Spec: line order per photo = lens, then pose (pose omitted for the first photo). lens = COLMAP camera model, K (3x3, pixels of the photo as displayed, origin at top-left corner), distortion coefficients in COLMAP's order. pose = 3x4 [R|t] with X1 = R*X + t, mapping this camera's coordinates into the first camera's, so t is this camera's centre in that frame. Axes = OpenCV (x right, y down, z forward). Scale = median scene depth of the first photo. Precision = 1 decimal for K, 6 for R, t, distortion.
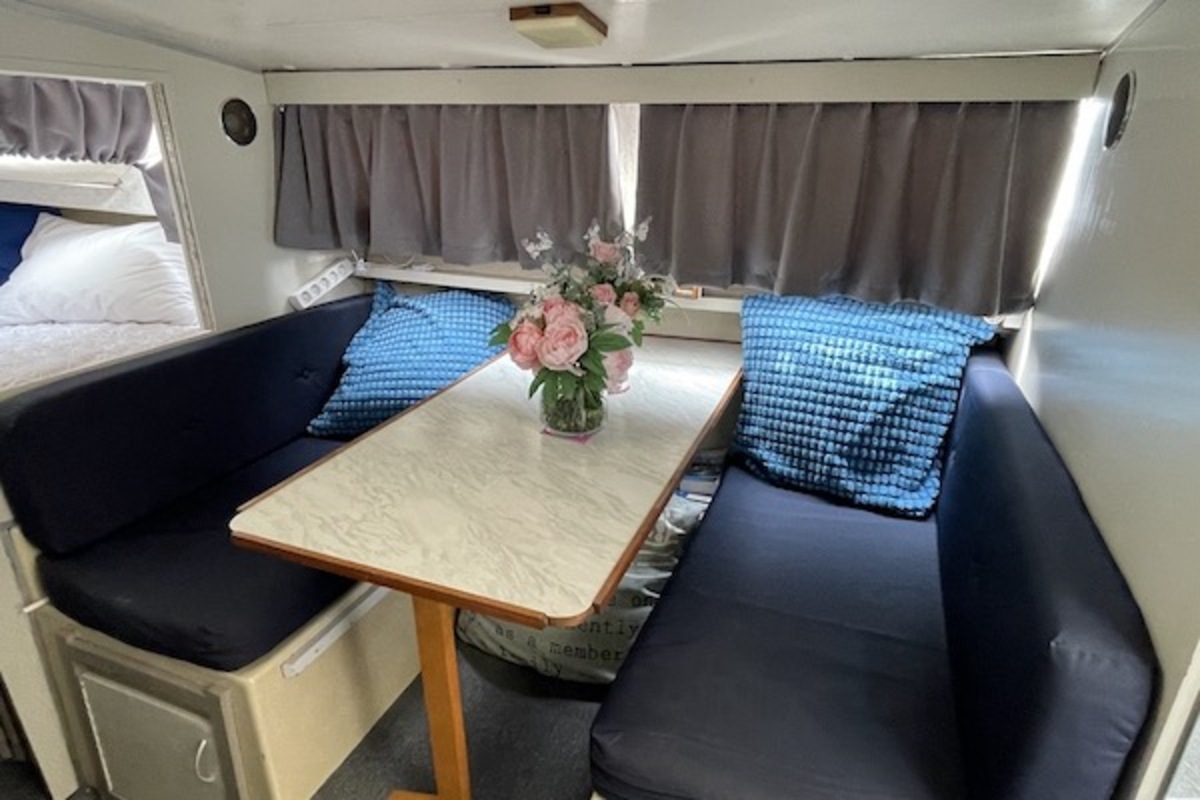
lens RADIAL K [[672.5, 0, 600.7], [0, 672.5, 394.6], [0, 0, 1]] dist [0.020013, -0.001061]
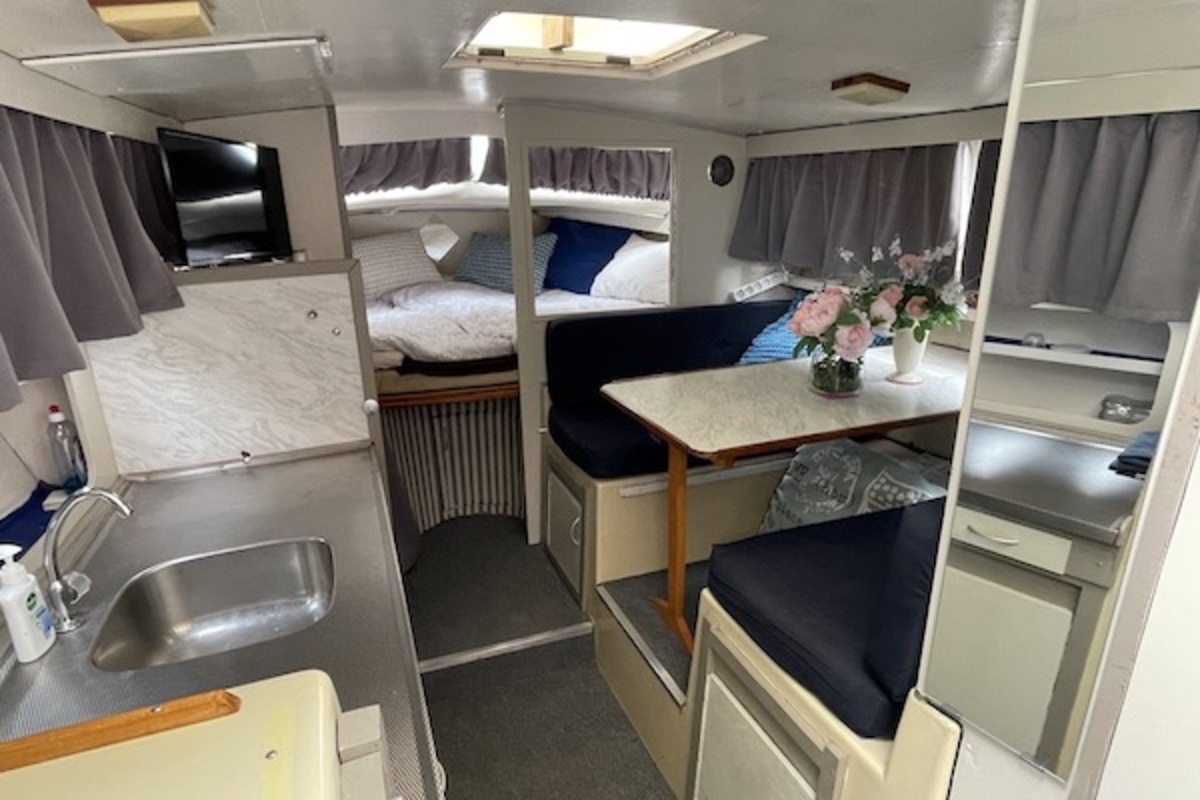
lens RADIAL K [[648.8, 0, 600.0], [0, 648.8, 400.0], [0, 0, 1]] dist [-0.000365, -0.000685]
pose [[0.693194, 0.210129, -0.689440, 0.362569], [-0.246768, 0.967939, 0.046899, 0.083347], [0.677191, 0.137622, 0.722823, -0.139881]]
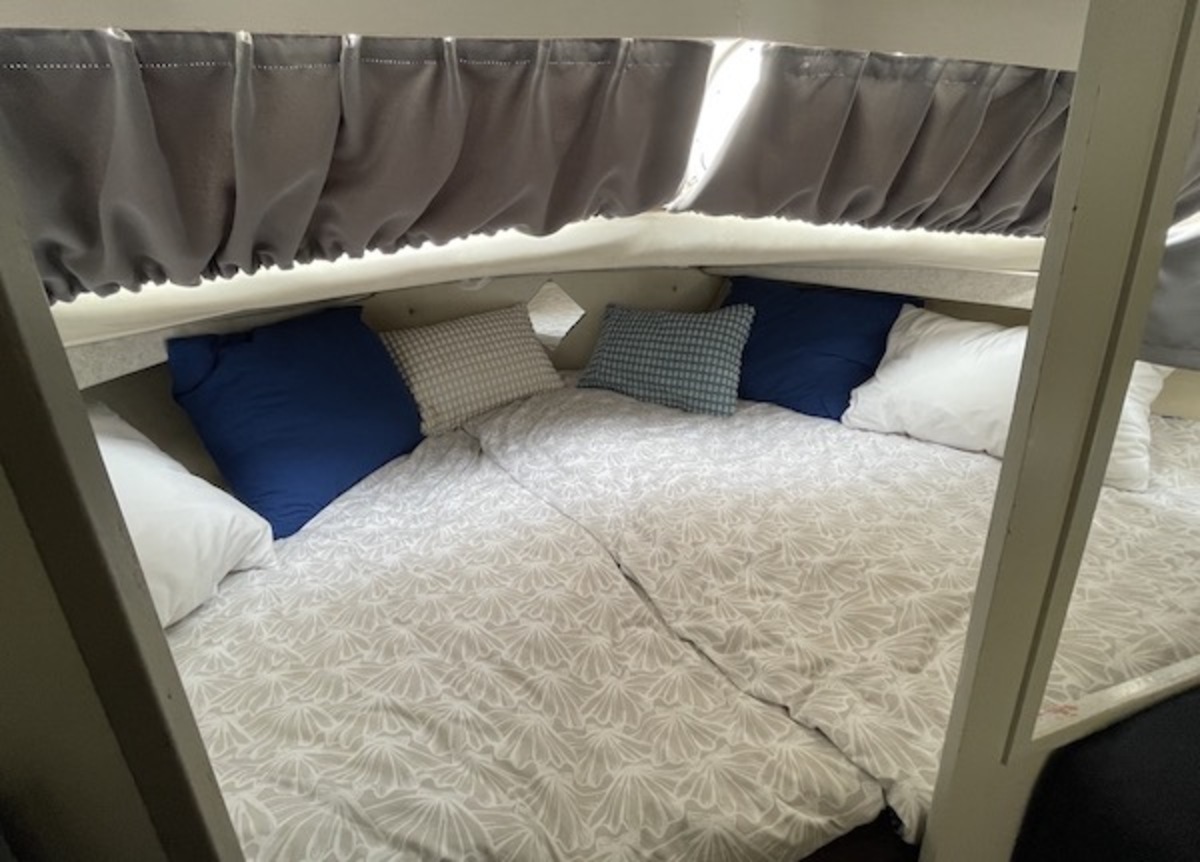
lens RADIAL K [[684.7, 0, 600.0], [0, 684.7, 431.0], [0, 0, 1]] dist [-0.047283, -0.000514]
pose [[0.576296, 0.179515, -0.797281, -0.448981], [-0.236685, 0.970429, 0.047418, -0.076291], [0.782216, 0.161378, 0.601743, 0.271117]]
